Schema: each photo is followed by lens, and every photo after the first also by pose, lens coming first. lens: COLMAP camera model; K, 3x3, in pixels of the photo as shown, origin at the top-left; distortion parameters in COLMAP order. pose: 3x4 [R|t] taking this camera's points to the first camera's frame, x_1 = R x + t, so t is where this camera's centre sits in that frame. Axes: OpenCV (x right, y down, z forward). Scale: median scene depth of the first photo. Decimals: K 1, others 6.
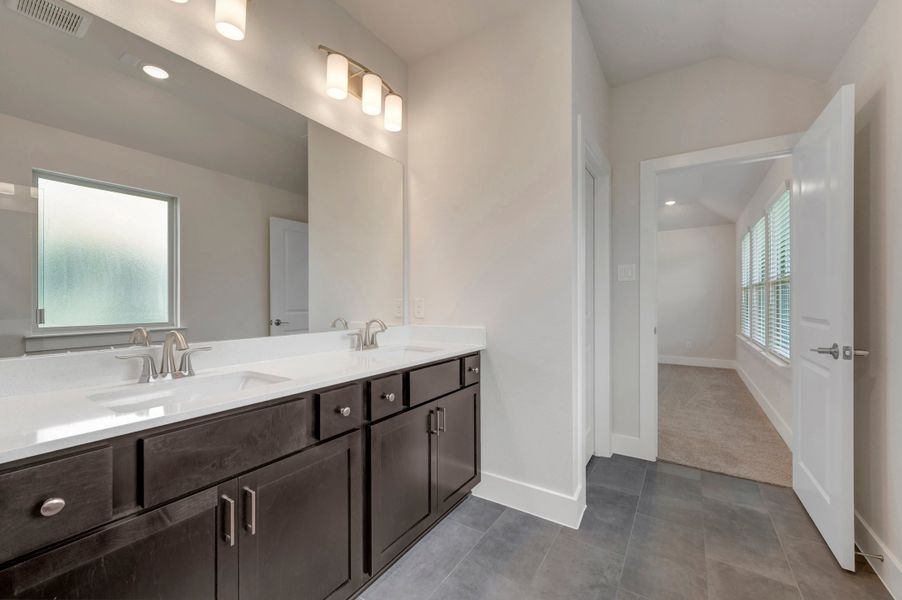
lens RADIAL K [[414.6, 0, 451.0], [0, 414.6, 300.0], [0, 0, 1]] dist [-0.000863, -0.000053]
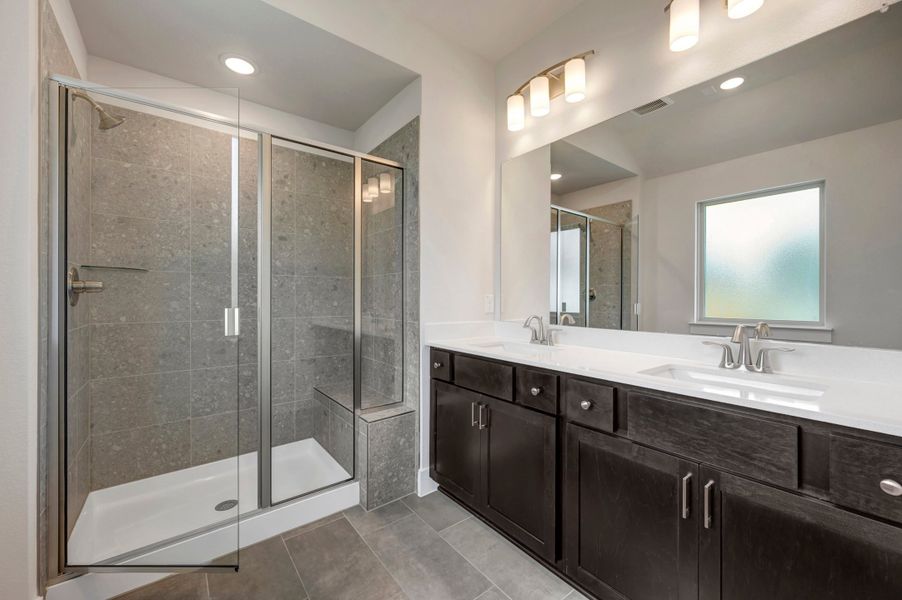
lens RADIAL K [[357.8, 0, 448.4], [0, 357.8, 302.5], [0, 0, 1]] dist [-0.003333, -0.000088]
pose [[-0.268786, 0.002920, -0.963196, 0.387732], [0.011582, 0.999933, -0.000201, 0.011981], [0.963130, -0.011209, -0.268802, 0.535143]]
